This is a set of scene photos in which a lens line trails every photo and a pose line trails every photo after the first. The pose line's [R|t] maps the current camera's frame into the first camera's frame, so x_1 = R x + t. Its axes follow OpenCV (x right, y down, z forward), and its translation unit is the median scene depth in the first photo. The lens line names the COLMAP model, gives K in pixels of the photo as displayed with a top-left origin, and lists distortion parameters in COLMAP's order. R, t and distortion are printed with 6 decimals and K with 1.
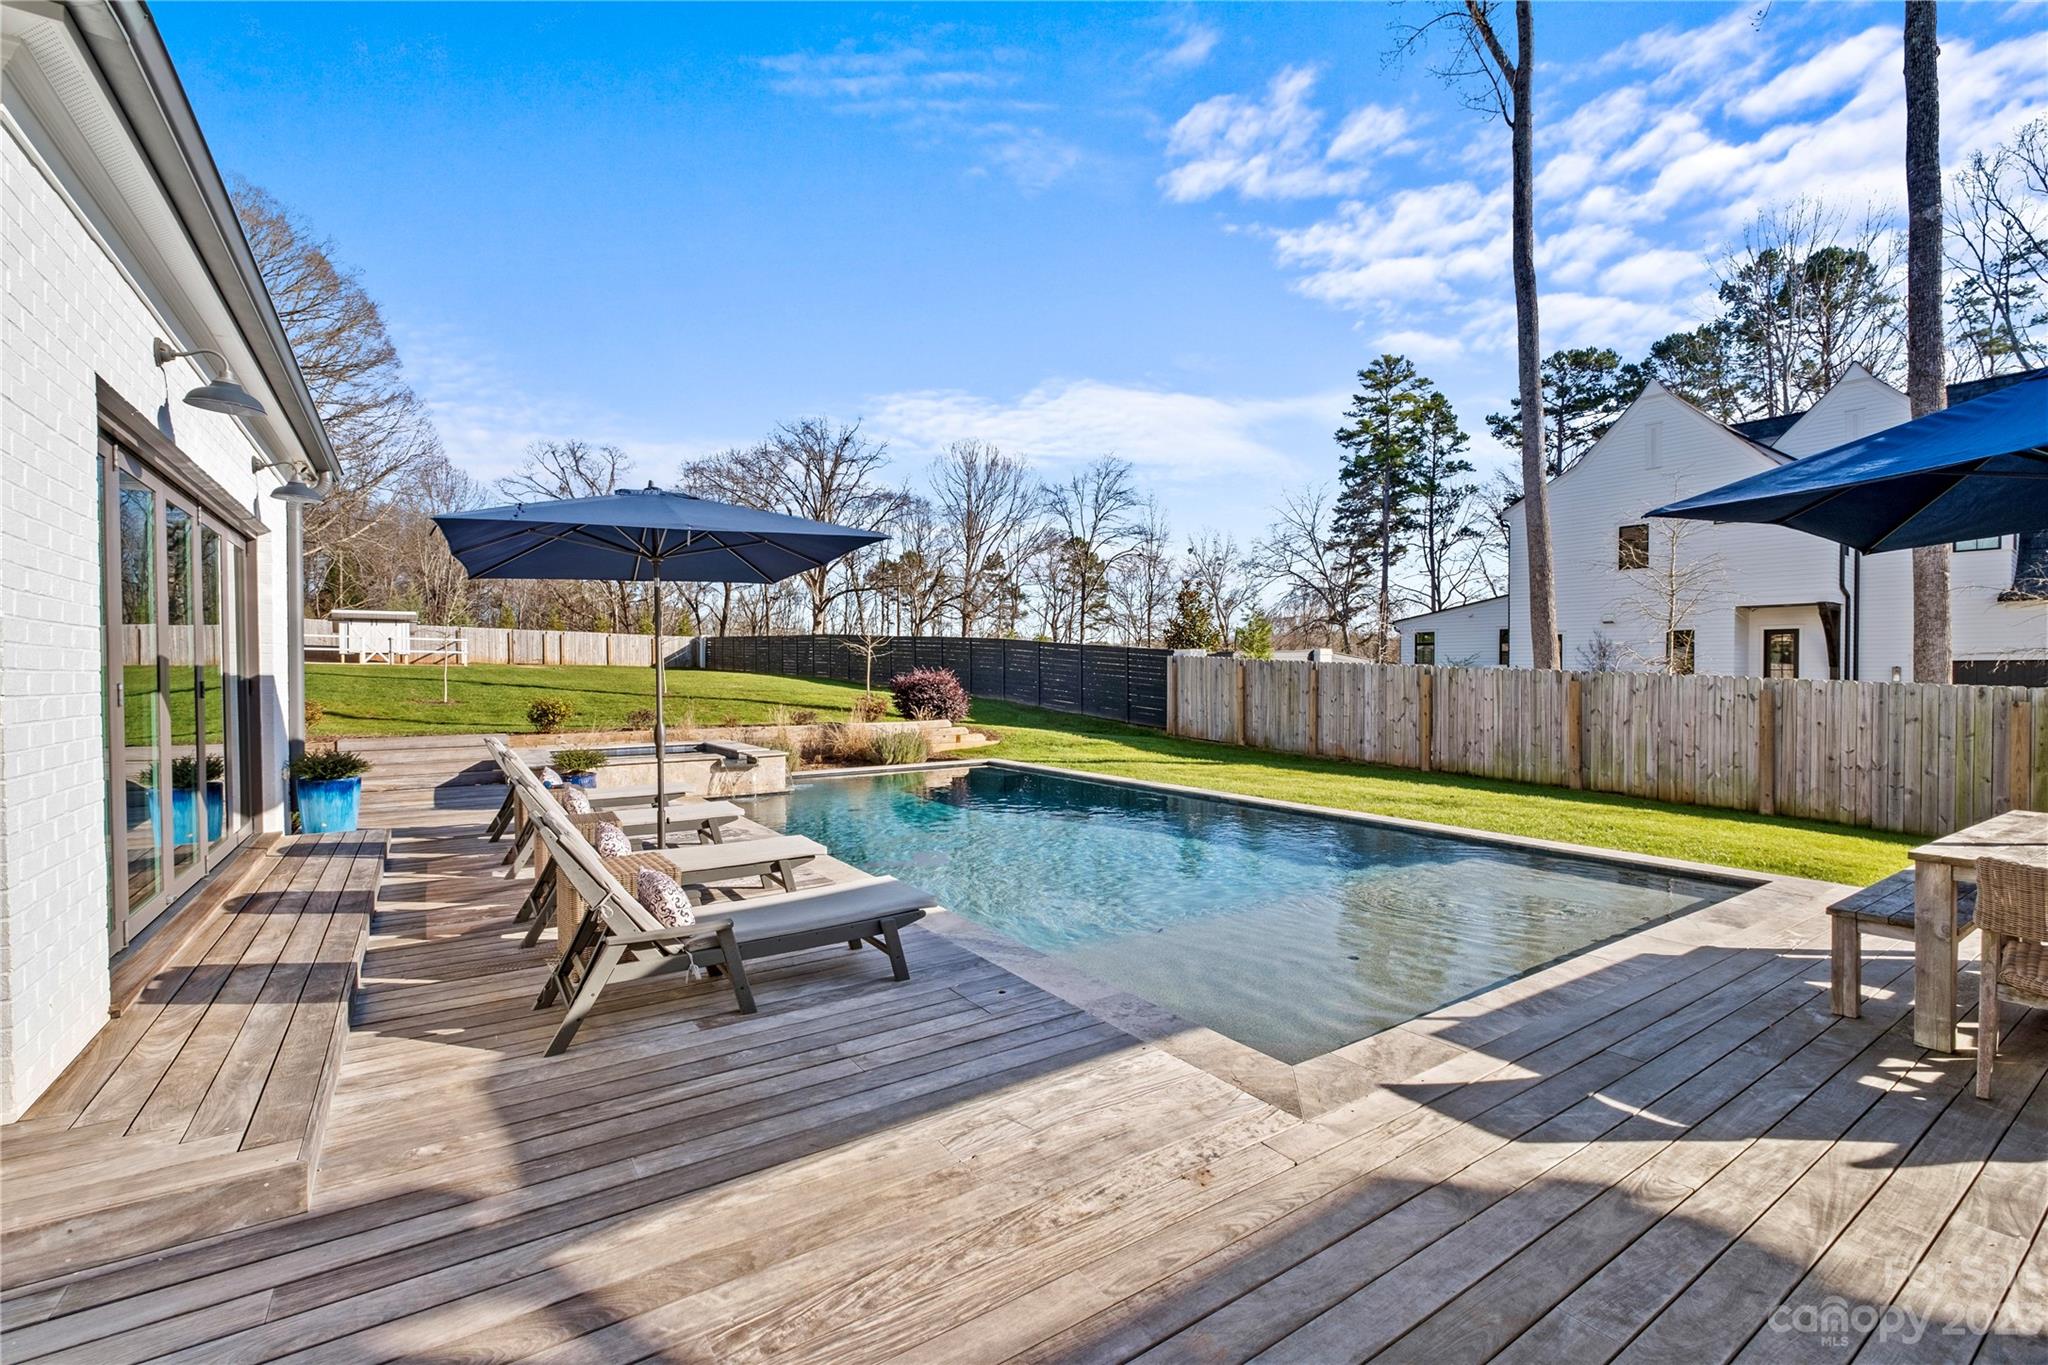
lens RADIAL K [[879.5, 0, 1026.0], [0, 879.5, 692.6], [0, 0, 1]] dist [0.013684, -0.000152]
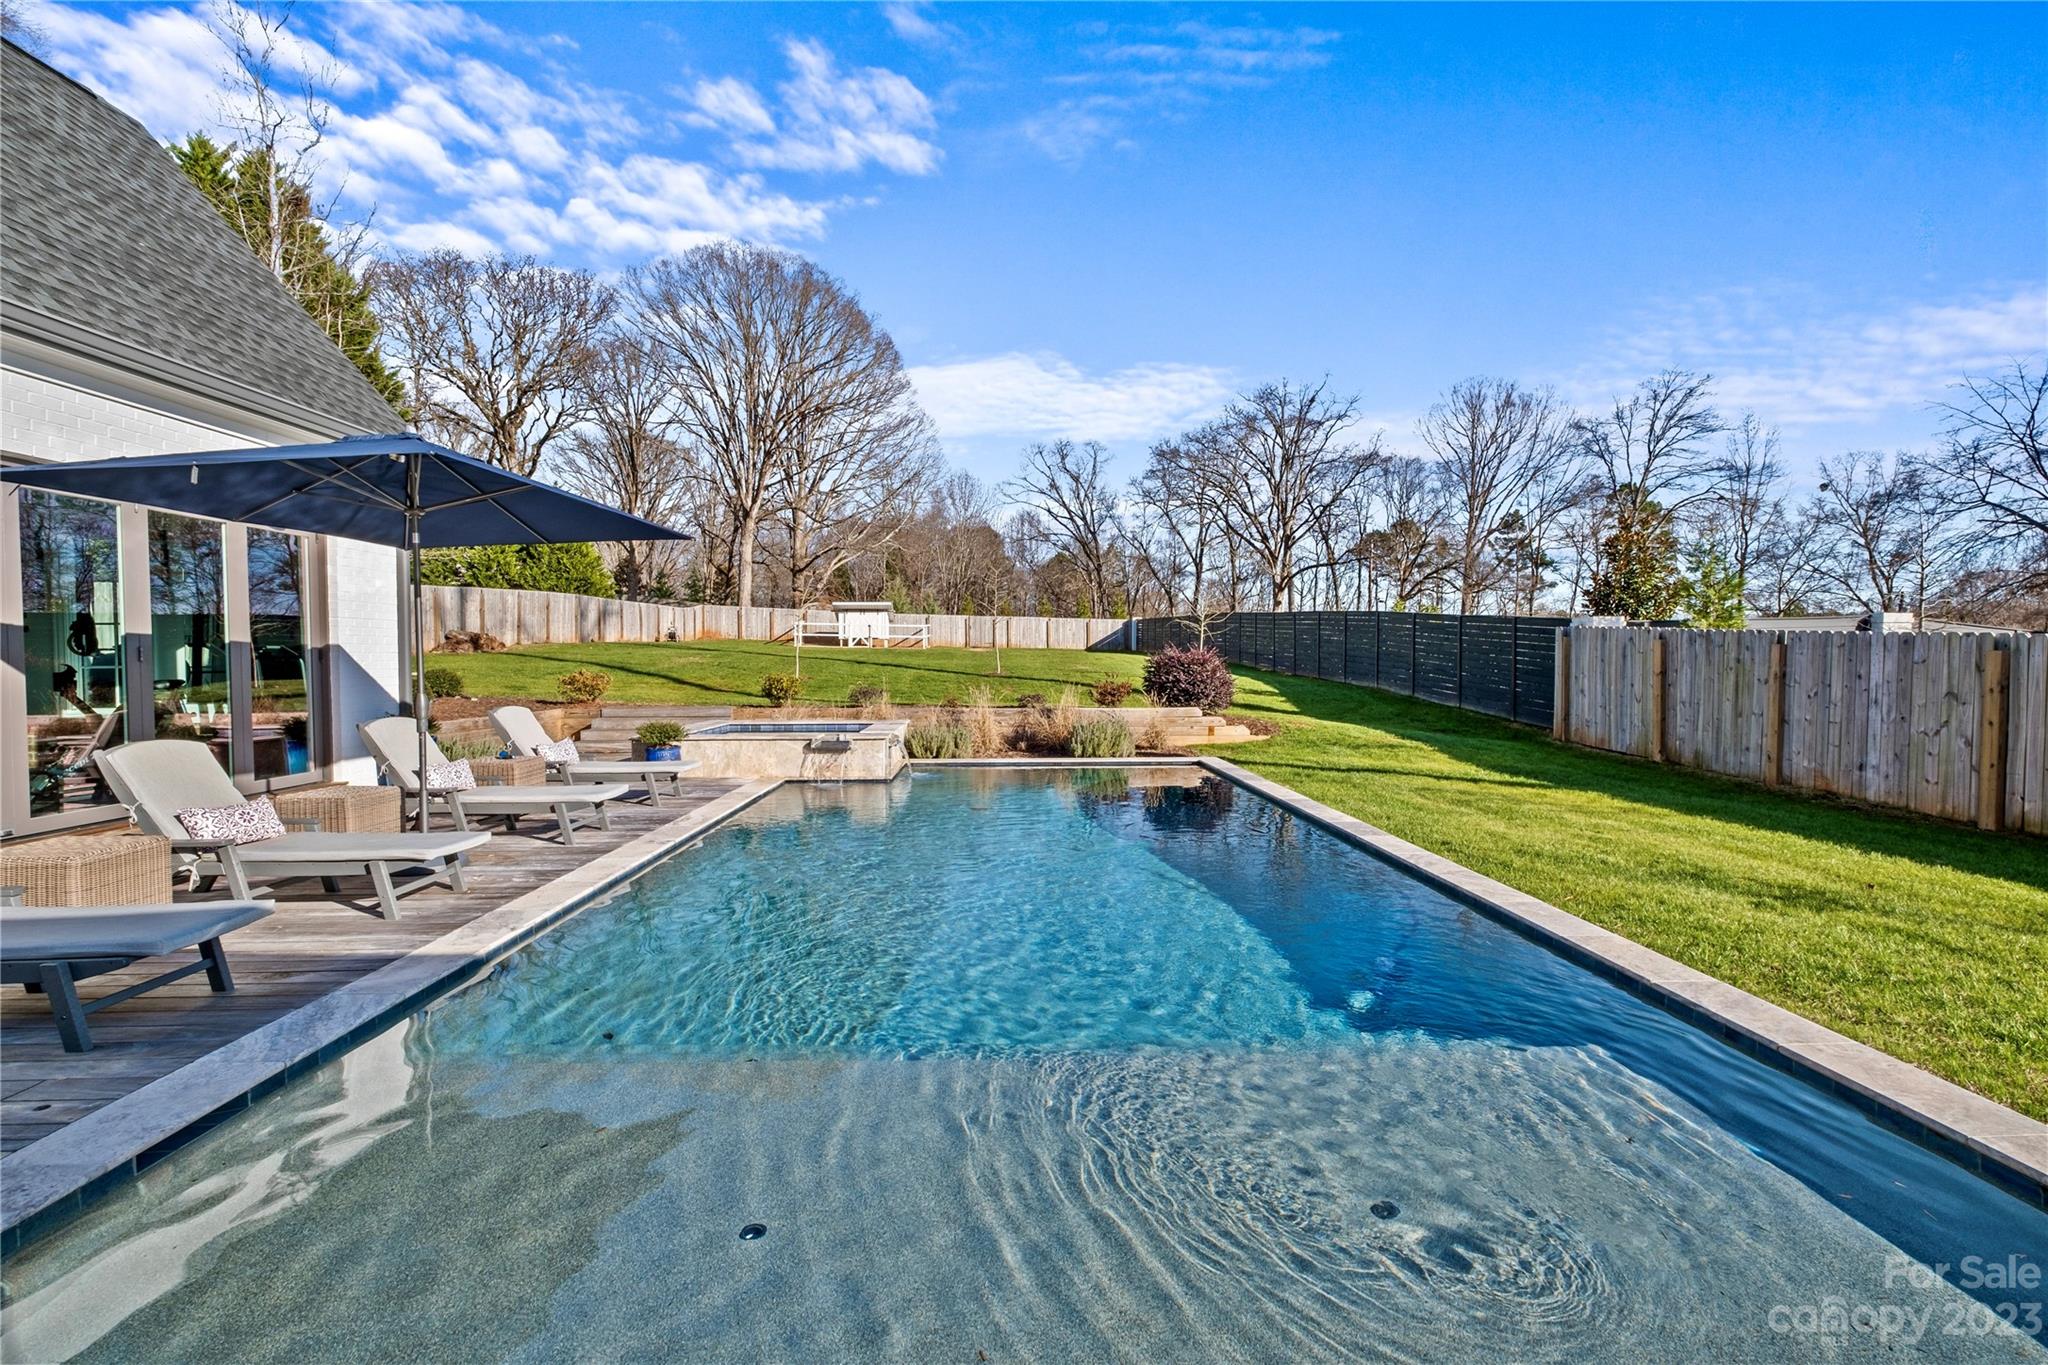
lens RADIAL K [[912.5, 0, 1024.0], [0, 912.5, 682.5], [0, 0, 1]] dist [0.000122, -0.000404]
pose [[0.846646, 0.016667, -0.531895, 0.061129], [-0.014297, 0.999861, 0.008573, 0.000678], [0.531964, 0.000346, 0.846767, 0.053384]]
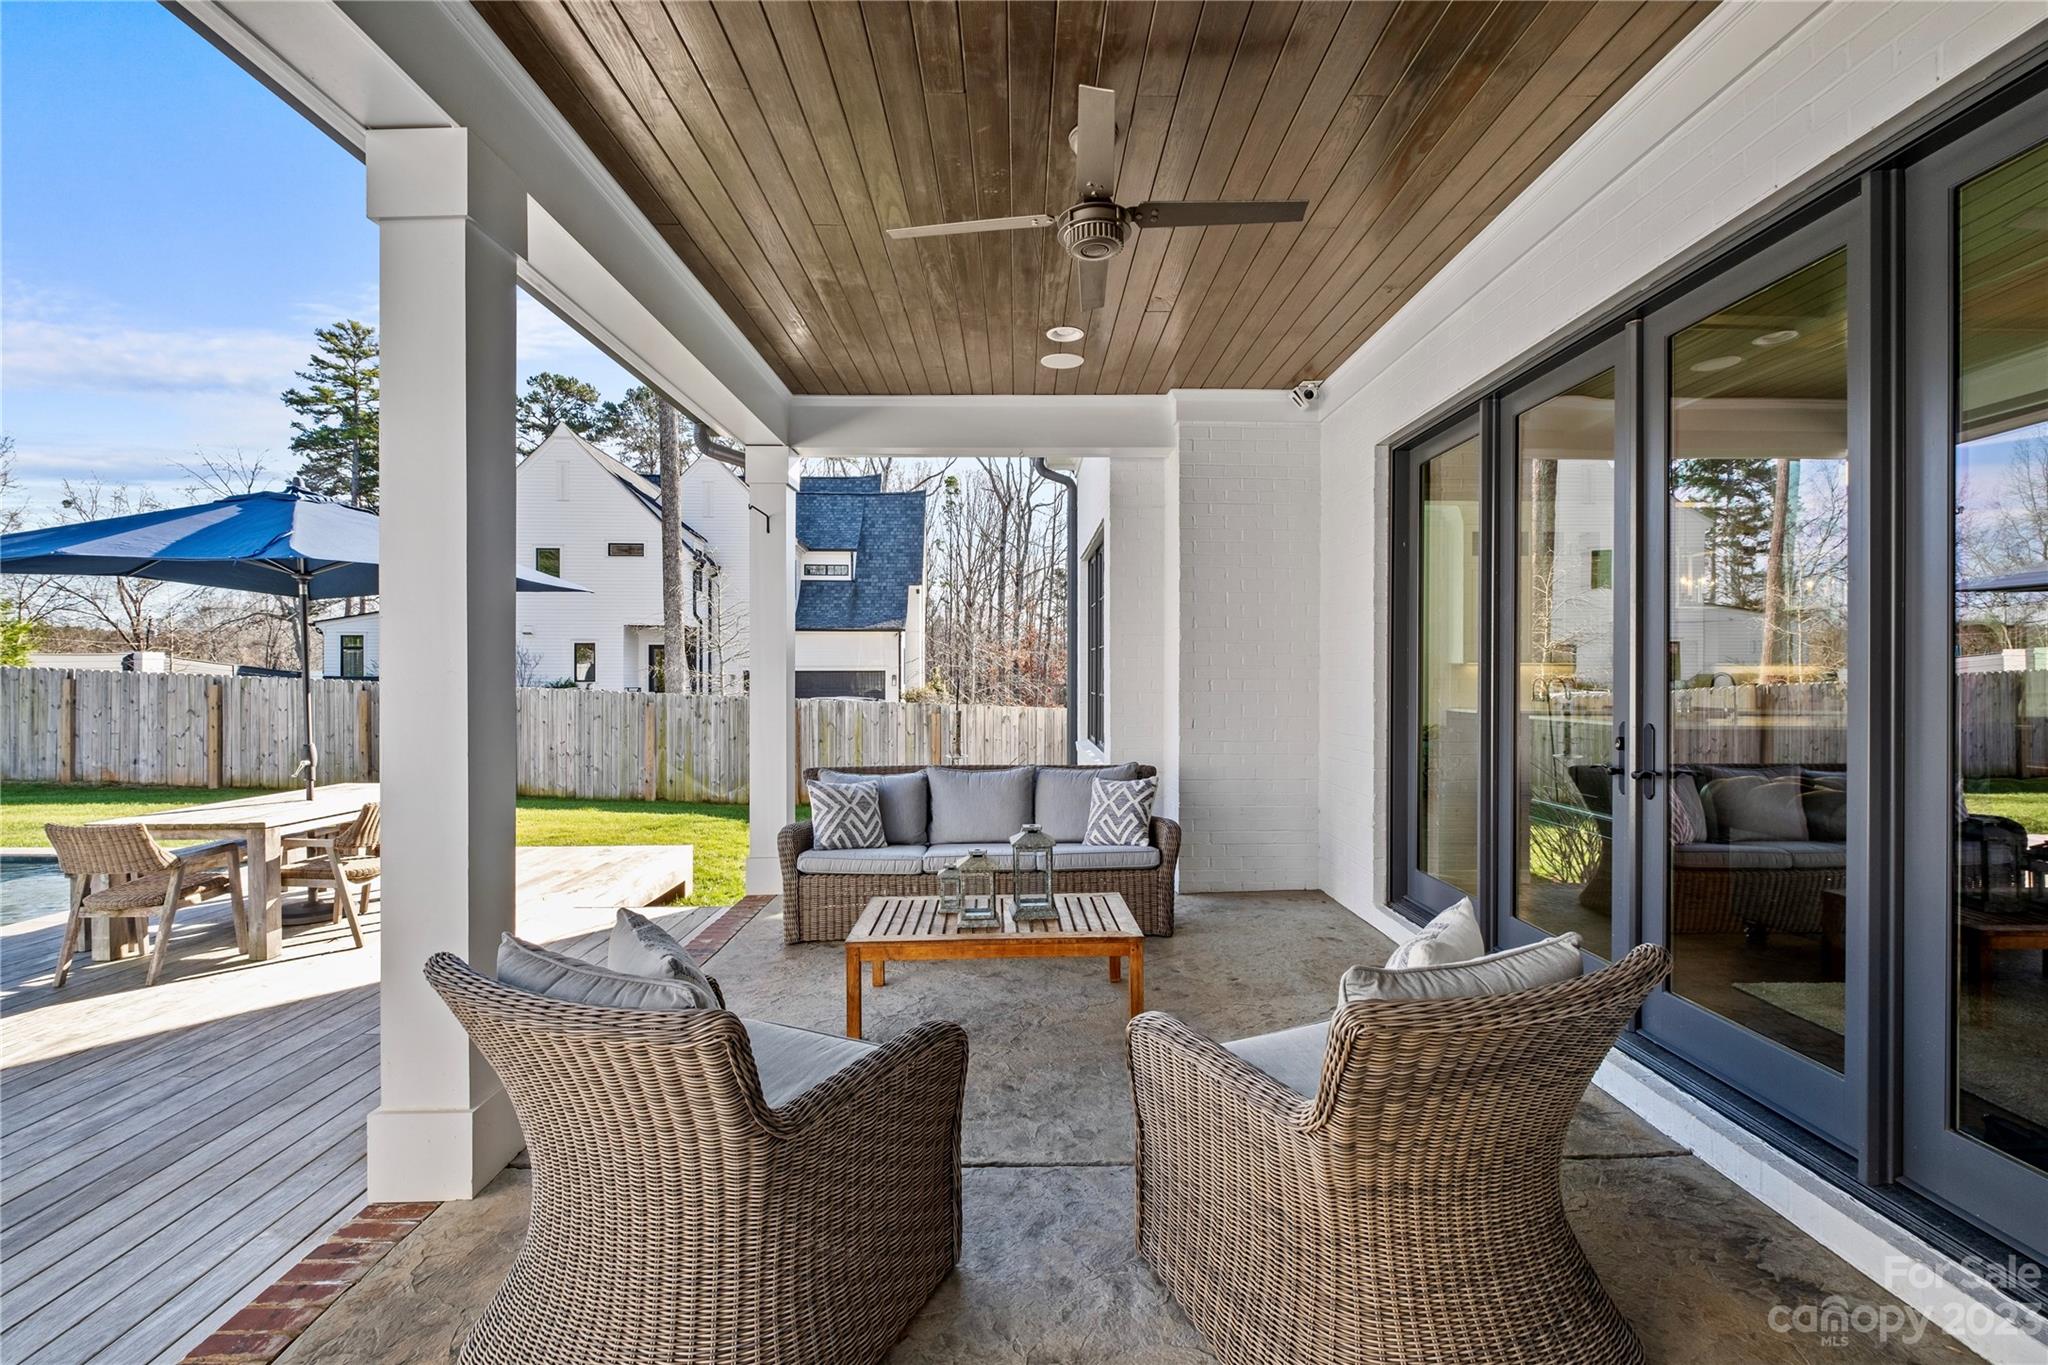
lens RADIAL K [[892.9, 0, 1024.0], [0, 892.9, 682.5], [0, 0, 1]] dist [-0.002567, -0.000164]
pose [[0.556422, -0.004357, 0.830889, 0.036554], [0.017420, 0.999828, -0.006422, -0.000486], [-0.830718, 0.018047, 0.556402, -0.056051]]
